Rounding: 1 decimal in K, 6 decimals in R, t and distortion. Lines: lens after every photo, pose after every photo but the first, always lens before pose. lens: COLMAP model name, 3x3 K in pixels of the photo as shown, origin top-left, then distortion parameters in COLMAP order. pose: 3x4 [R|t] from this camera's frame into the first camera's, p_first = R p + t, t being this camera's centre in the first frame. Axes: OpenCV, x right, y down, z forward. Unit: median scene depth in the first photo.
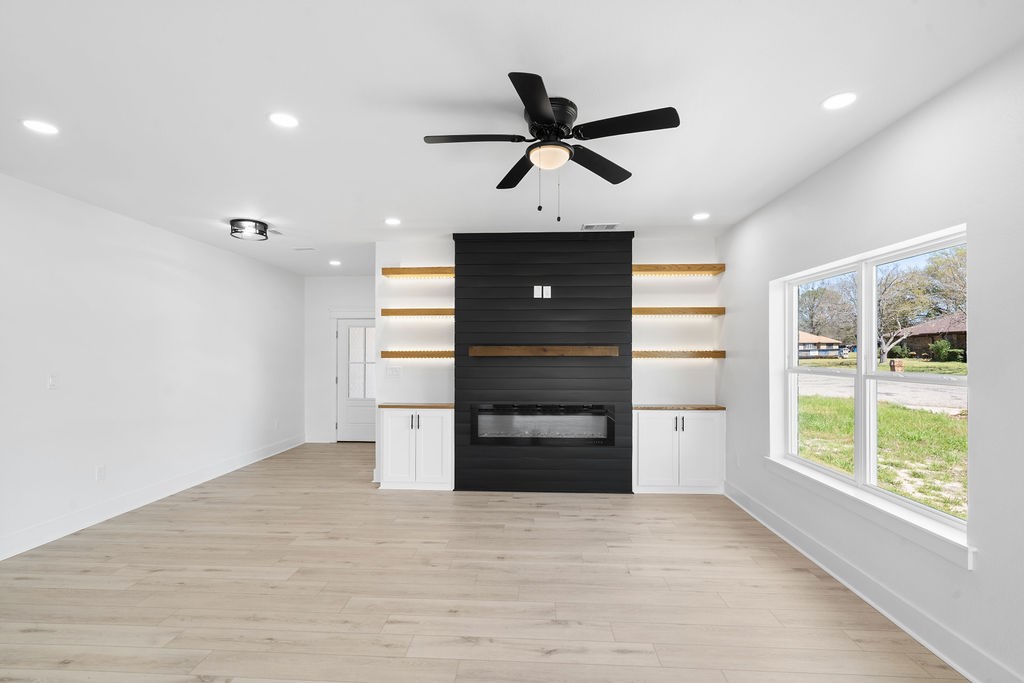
lens RADIAL K [[483.0, 0, 500.2], [0, 483.0, 352.3], [0, 0, 1]] dist [-0.004171, 0.002771]
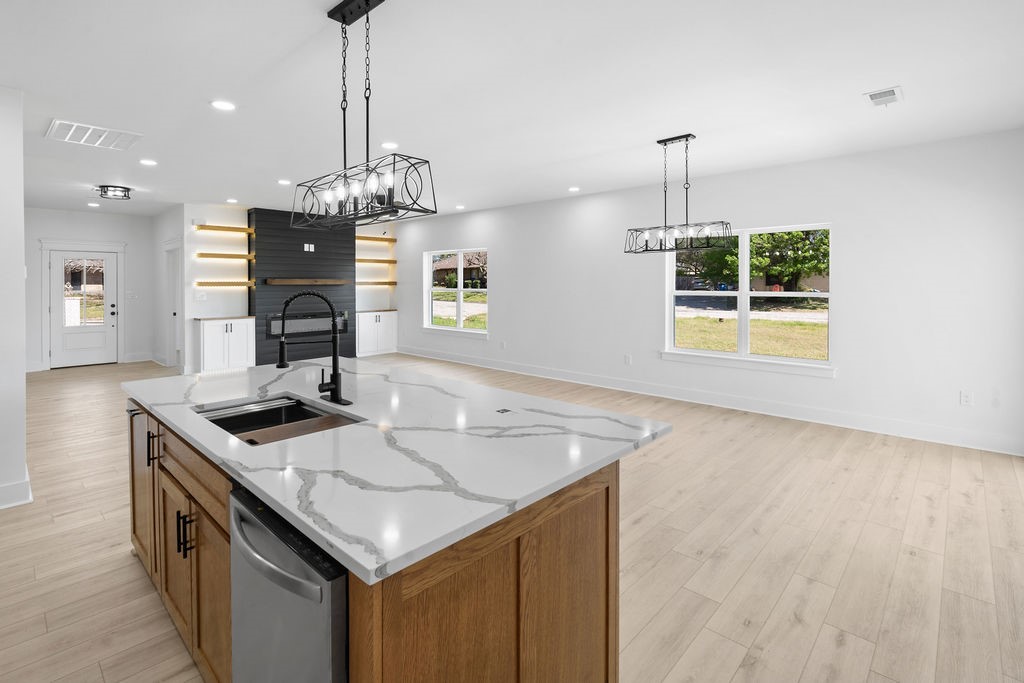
lens RADIAL K [[483.0, 0, 517.5], [0, 483.0, 293.5], [0, 0, 1]] dist [-0.004171, 0.002771]
pose [[0.633730, -0.019184, 0.773316, -0.778374], [0.000994, 0.999712, 0.023985, -0.001329], [-0.773553, -0.014431, 0.633567, -0.678715]]
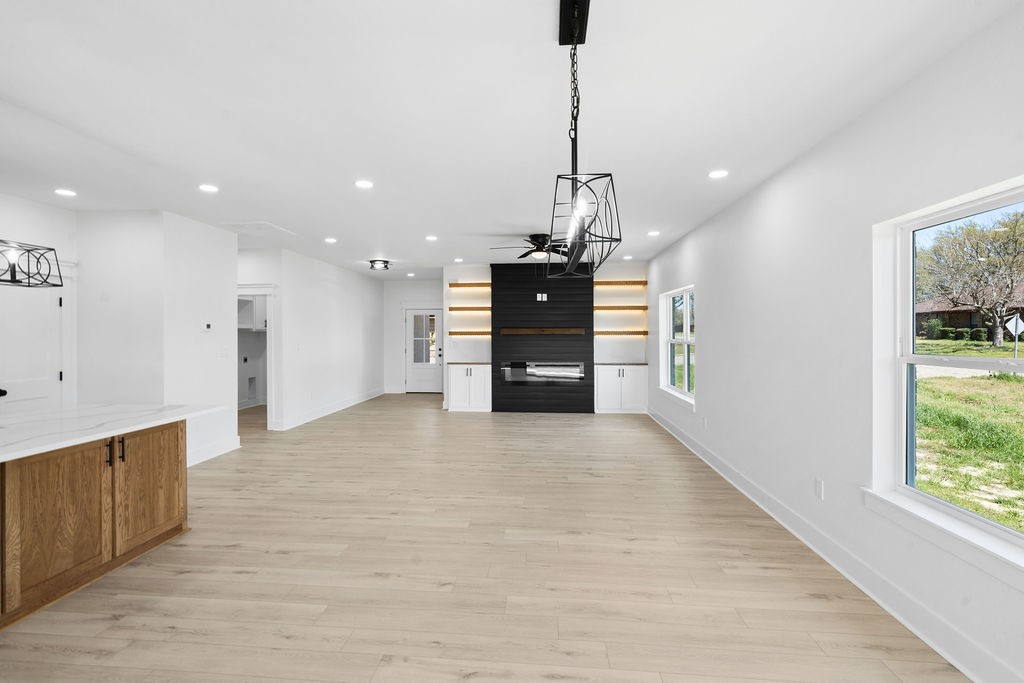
lens RADIAL K [[483.0, 0, 496.7], [0, 483.0, 337.8], [0, 0, 1]] dist [-0.004171, 0.002771]
pose [[0.999377, -0.001879, -0.035250, -0.014638], [0.002346, 0.999910, 0.013205, -0.002782], [0.035222, -0.013279, 0.999291, -0.739950]]
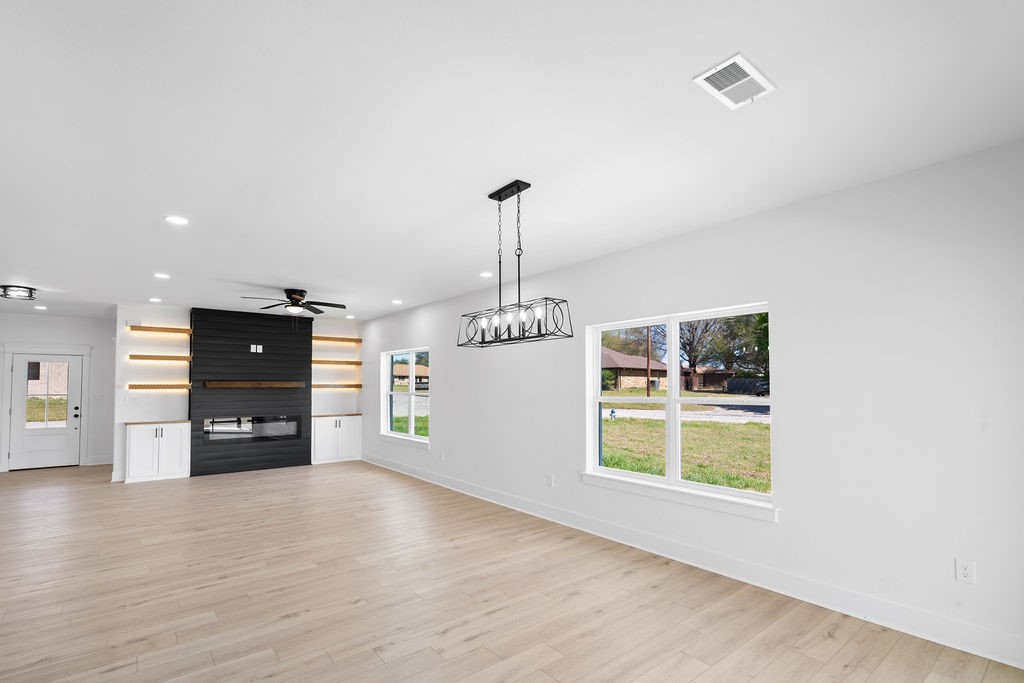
lens RADIAL K [[483.0, 0, 516.9], [0, 483.0, 373.6], [0, 0, 1]] dist [-0.004171, 0.002771]
pose [[0.738929, 0.013330, 0.673651, -0.362544], [0.001879, 0.999760, -0.021844, -0.001495], [-0.673780, 0.017407, 0.738727, -0.813358]]
